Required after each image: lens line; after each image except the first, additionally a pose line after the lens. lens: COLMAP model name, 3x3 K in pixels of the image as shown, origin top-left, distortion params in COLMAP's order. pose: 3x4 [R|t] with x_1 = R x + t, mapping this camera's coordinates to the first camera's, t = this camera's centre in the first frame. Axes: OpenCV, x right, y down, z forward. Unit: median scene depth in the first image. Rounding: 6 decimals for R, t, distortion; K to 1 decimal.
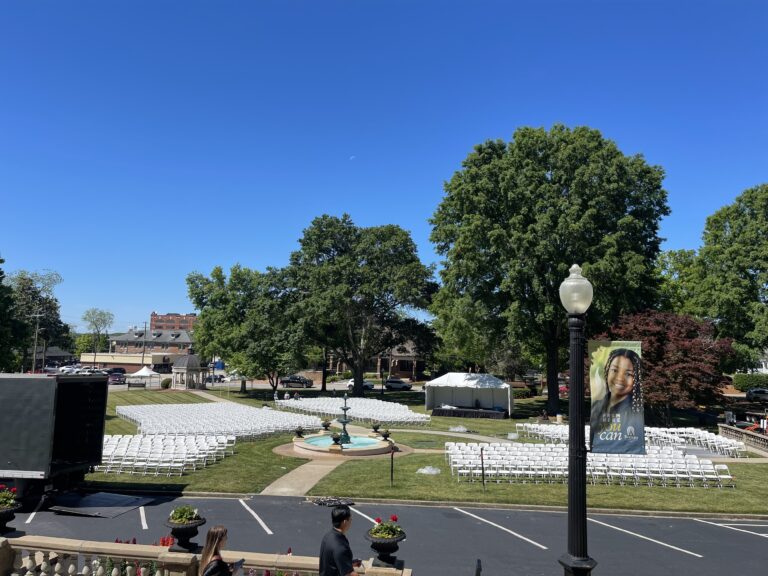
lens RADIAL K [[565.3, 0, 384.0], [0, 565.3, 288.0], [0, 0, 1]] dist [0.058576, -0.065557]
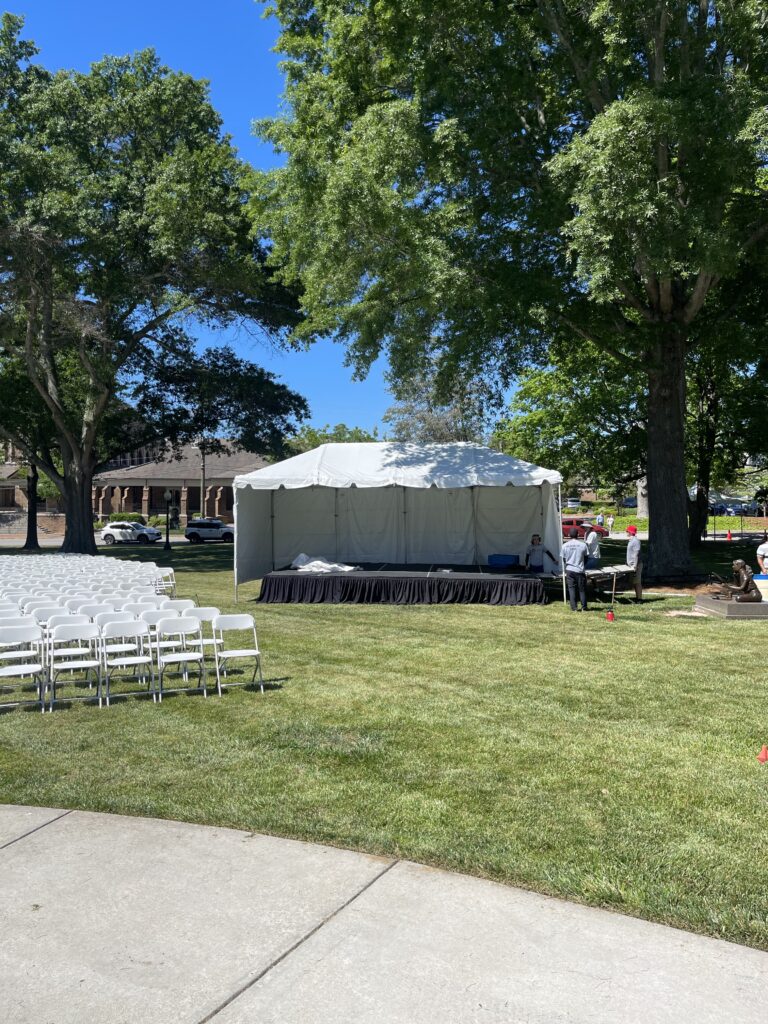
lens RADIAL K [[773.4, 0, 375.4], [0, 773.4, 509.8], [0, 0, 1]] dist [0.061247, -0.080085]
pose [[0.982261, -0.020692, 0.186374, 0.052066], [-0.002074, 0.992634, 0.121135, 0.102444], [-0.187508, -0.119372, 0.974983, 0.474919]]
